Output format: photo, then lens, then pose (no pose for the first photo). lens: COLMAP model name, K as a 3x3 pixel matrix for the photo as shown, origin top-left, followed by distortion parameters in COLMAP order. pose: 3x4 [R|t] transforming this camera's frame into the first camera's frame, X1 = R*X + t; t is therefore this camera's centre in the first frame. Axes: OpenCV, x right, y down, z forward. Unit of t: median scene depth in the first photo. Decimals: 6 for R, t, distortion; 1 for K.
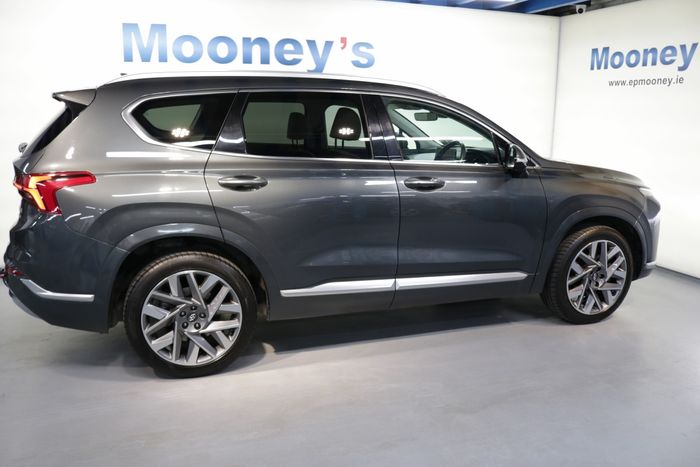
lens RADIAL K [[577.9, 0, 350.0], [0, 577.9, 233.5], [0, 0, 1]] dist [-0.156813, 0.099903]
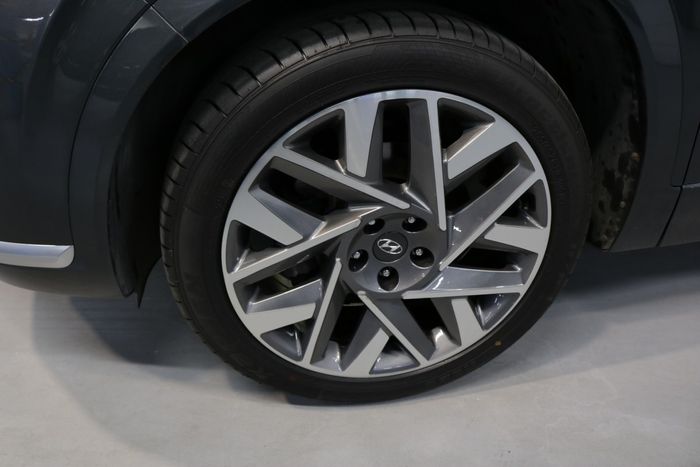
lens RADIAL K [[577.9, 0, 350.0], [0, 577.9, 233.5], [0, 0, 1]] dist [-0.156813, 0.099903]
pose [[0.978695, 0.197672, -0.055521, -0.171662], [-0.169263, 0.929820, 0.326780, 0.028112], [0.116220, -0.310420, 0.943468, 0.434993]]
